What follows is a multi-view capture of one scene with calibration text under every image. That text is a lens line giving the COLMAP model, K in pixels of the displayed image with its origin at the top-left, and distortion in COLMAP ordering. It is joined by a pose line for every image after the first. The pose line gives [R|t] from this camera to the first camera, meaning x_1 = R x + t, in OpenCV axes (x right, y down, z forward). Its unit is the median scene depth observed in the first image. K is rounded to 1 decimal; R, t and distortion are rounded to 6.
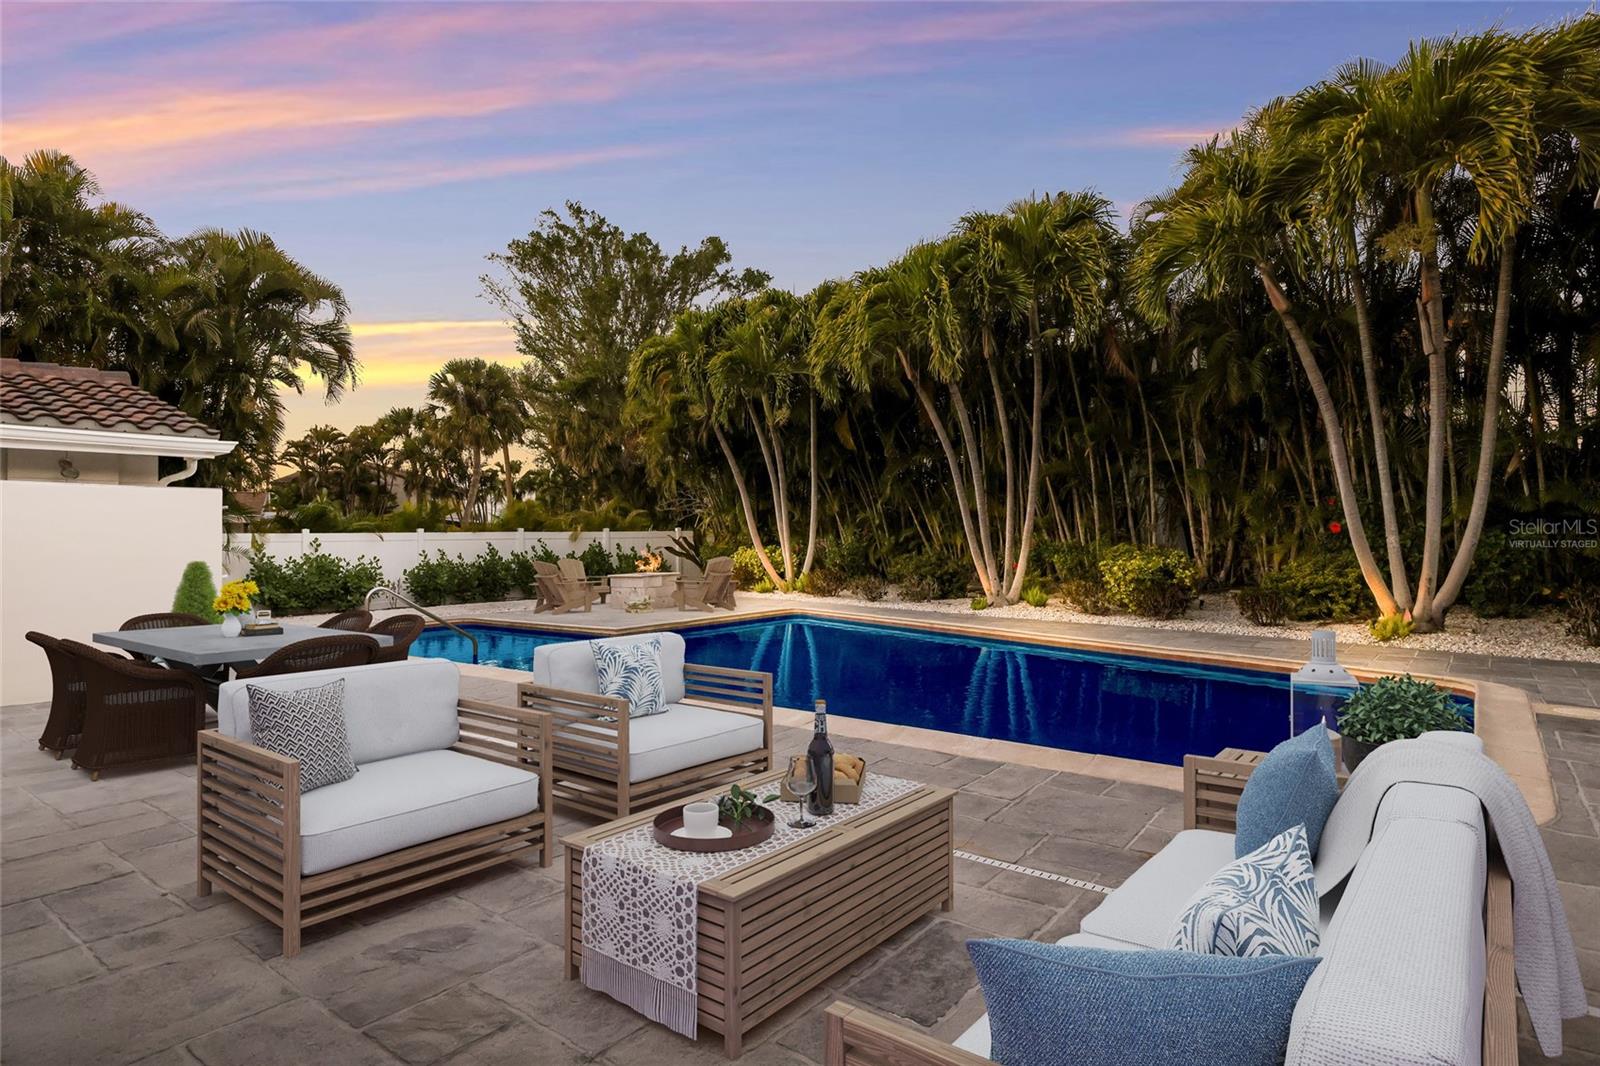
lens RADIAL K [[853.9, 0, 804.9], [0, 853.9, 534.0], [0, 0, 1]] dist [0.003594, 0.001032]
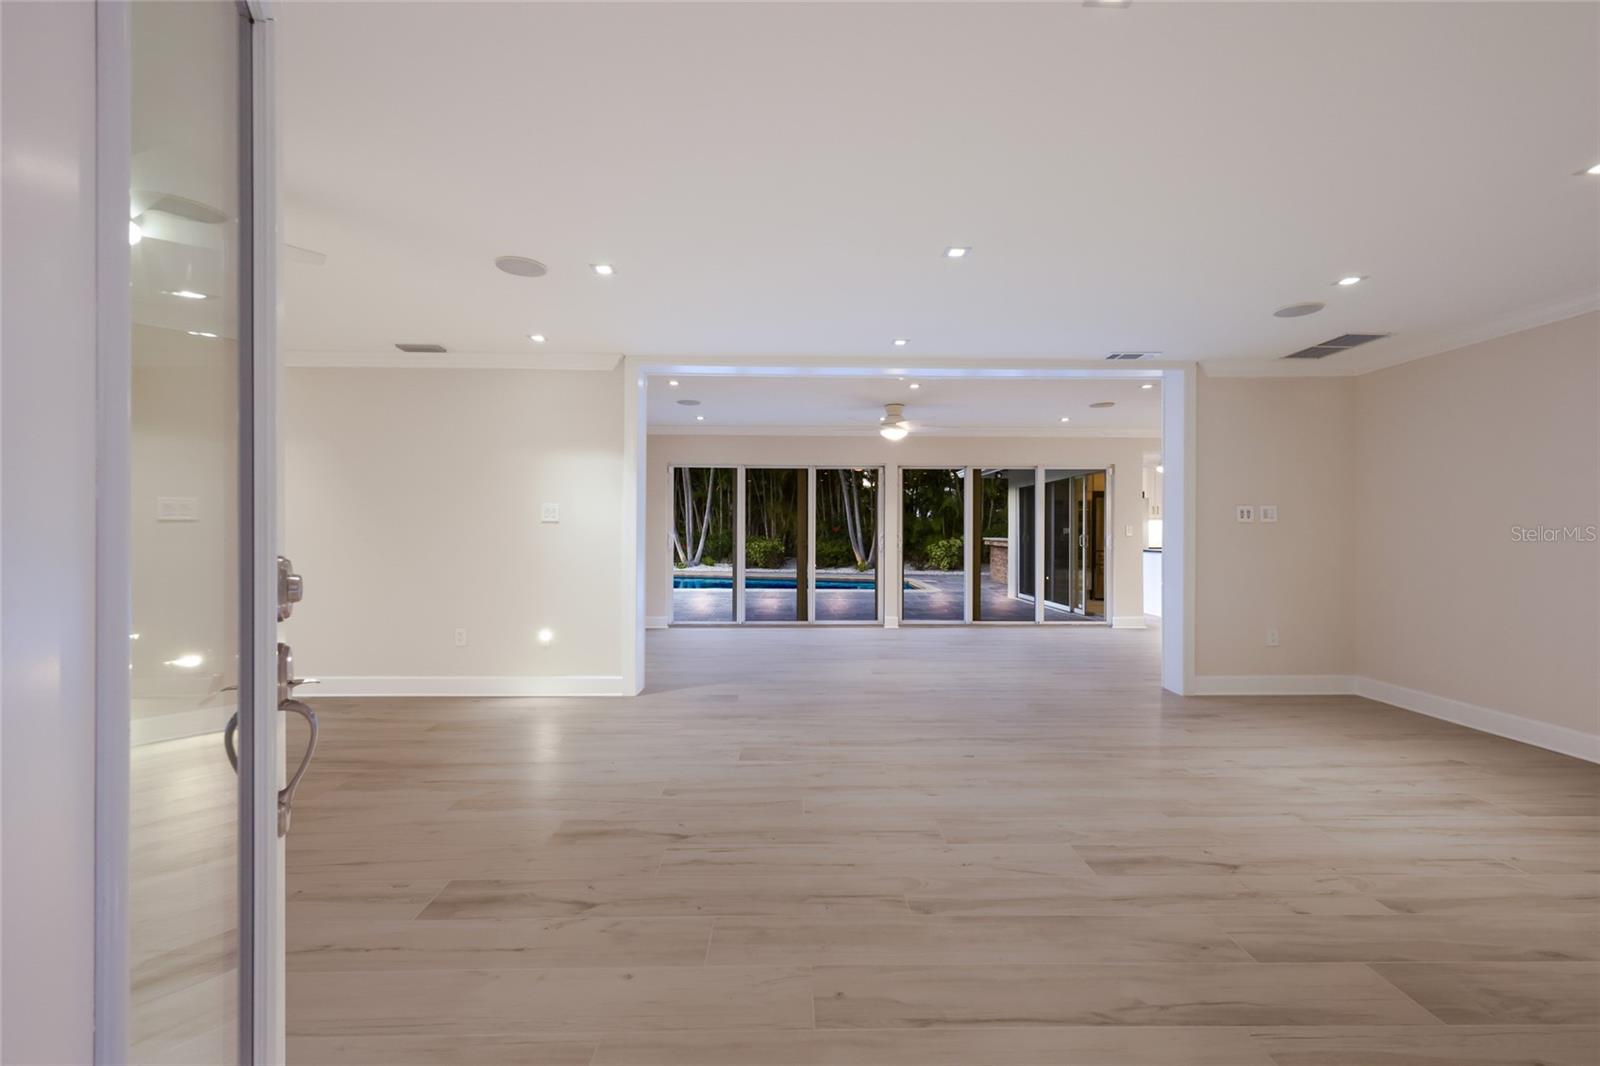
lens RADIAL K [[699.5, 0, 801.5], [0, 699.5, 536.3], [0, 0, 1]] dist [0.008027, -0.001314]
pose [[0.778254, 0.011280, 0.627848, -0.745985], [-0.017445, 0.999841, 0.003660, 0.005936], [-0.627707, -0.013801, 0.778327, -0.525736]]
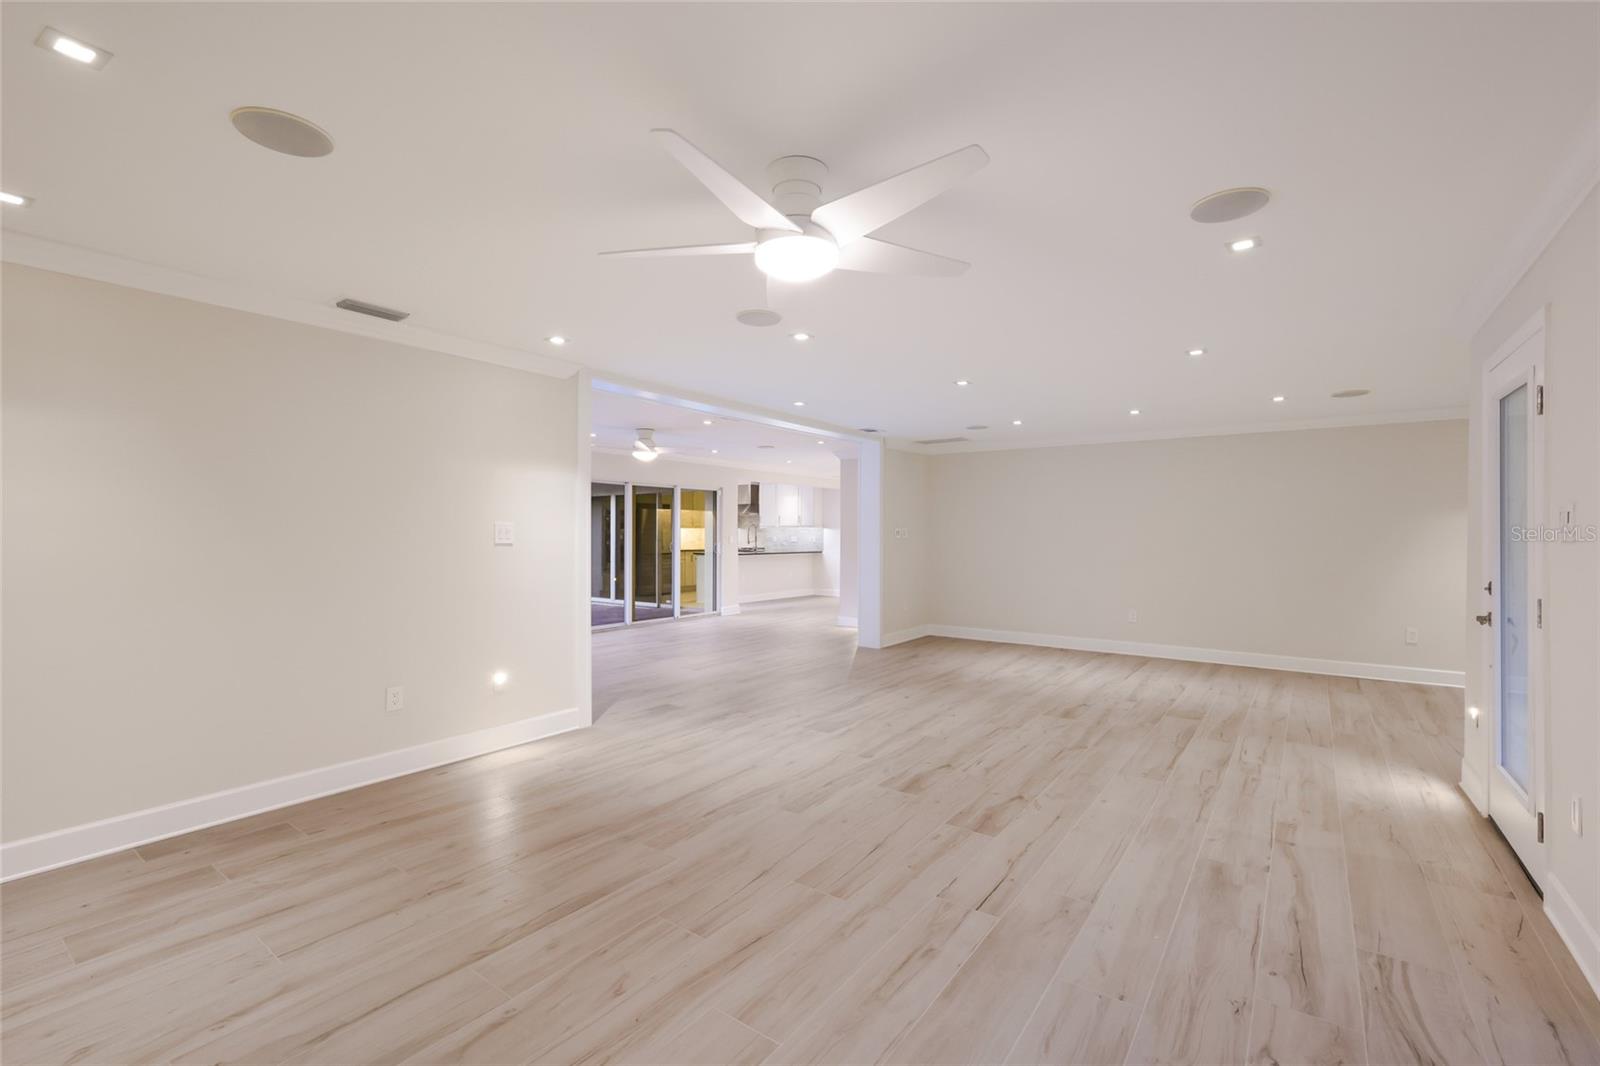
lens RADIAL K [[699.5, 0, 811.8], [0, 699.5, 531.9], [0, 0, 1]] dist [0.008027, -0.001314]
pose [[-0.036814, 0.013089, 0.999236, -0.983496], [-0.009334, 0.999866, -0.013442, -0.002123], [-0.999279, -0.009822, -0.036687, -0.224395]]
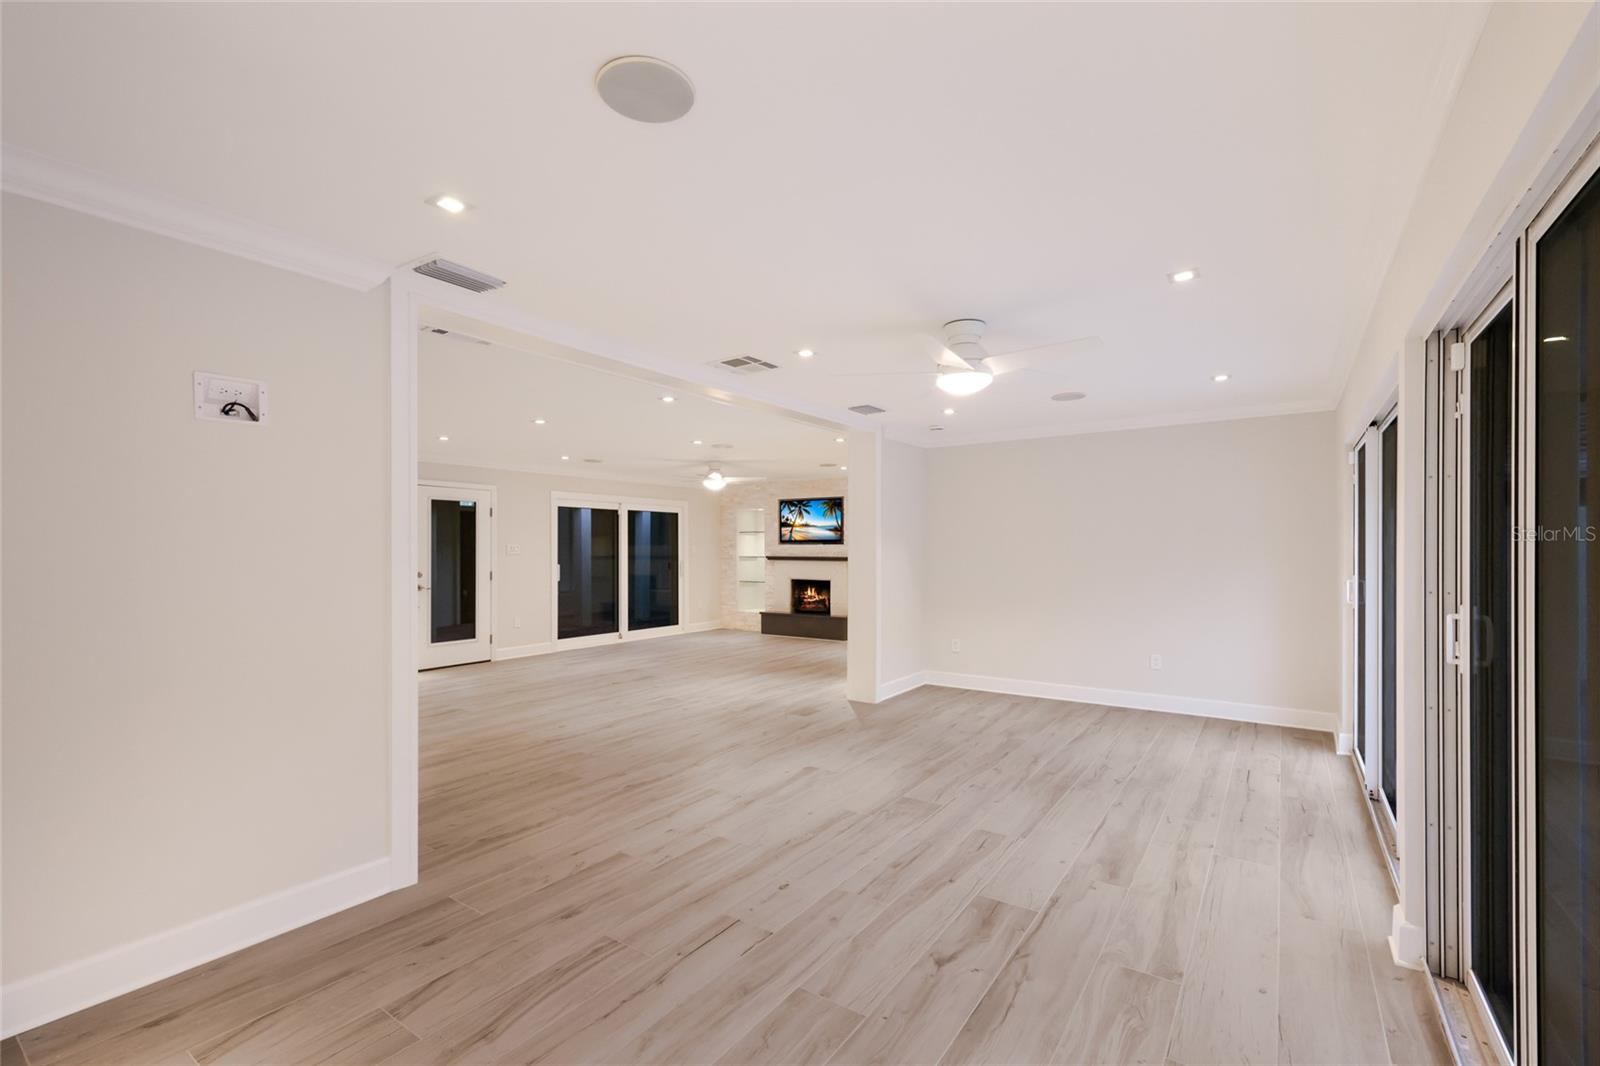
lens RADIAL K [[699.5, 0, 795.2], [0, 699.5, 539.0], [0, 0, 1]] dist [0.008027, -0.001314]
pose [[0.048053, -0.001357, -0.998844, 0.029041], [0.009686, 0.999953, -0.000893, -0.017645], [0.998798, -0.009632, 0.048064, -0.173035]]
